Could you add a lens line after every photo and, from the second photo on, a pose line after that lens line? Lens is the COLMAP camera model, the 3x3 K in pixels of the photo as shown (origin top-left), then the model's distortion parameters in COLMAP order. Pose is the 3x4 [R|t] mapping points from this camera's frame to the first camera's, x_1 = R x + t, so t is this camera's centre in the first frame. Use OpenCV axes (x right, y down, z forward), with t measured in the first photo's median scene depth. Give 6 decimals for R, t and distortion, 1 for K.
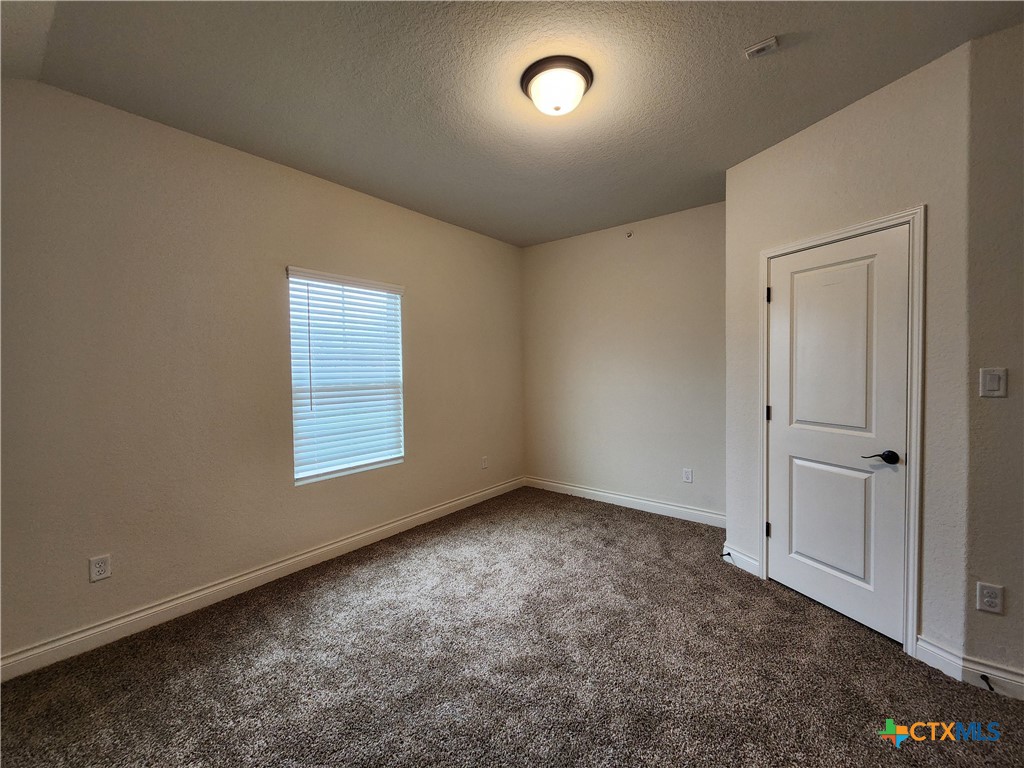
lens RADIAL K [[413.2, 0, 514.6], [0, 413.2, 375.0], [0, 0, 1]] dist [0.005607, -0.003403]
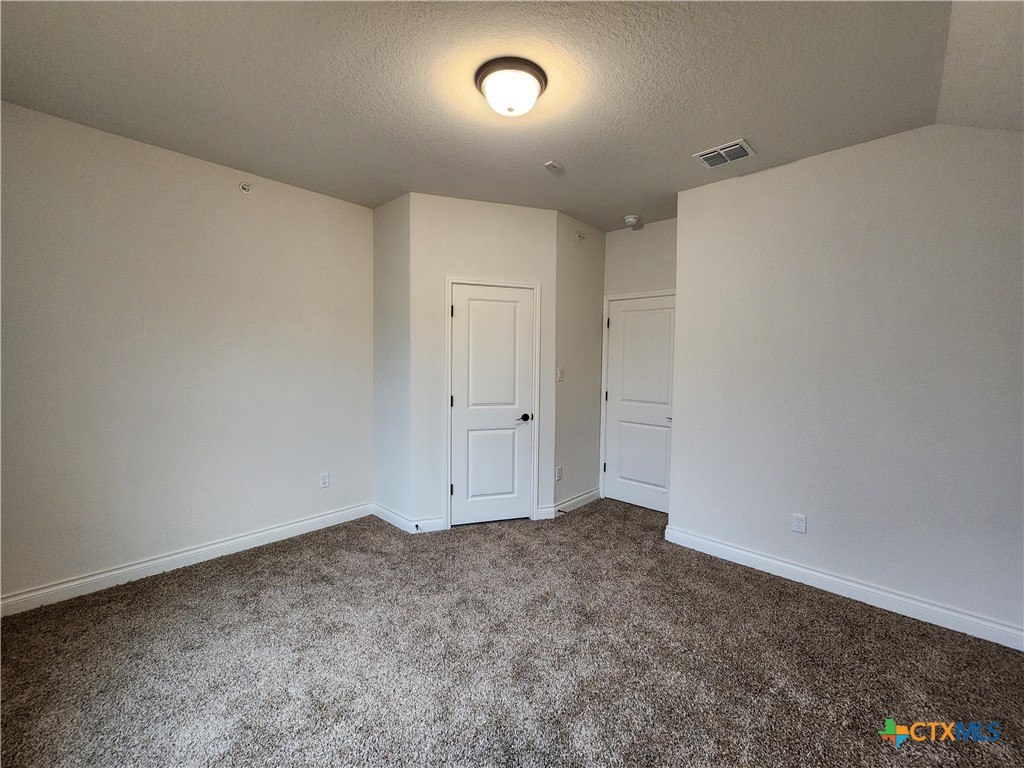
lens RADIAL K [[413.2, 0, 517.5], [0, 413.2, 379.7], [0, 0, 1]] dist [0.005607, -0.003403]
pose [[0.077241, -0.029357, 0.996580, -0.694728], [0.009793, 0.999541, 0.028686, -0.012183], [-0.996964, 0.007544, 0.077493, 0.710398]]
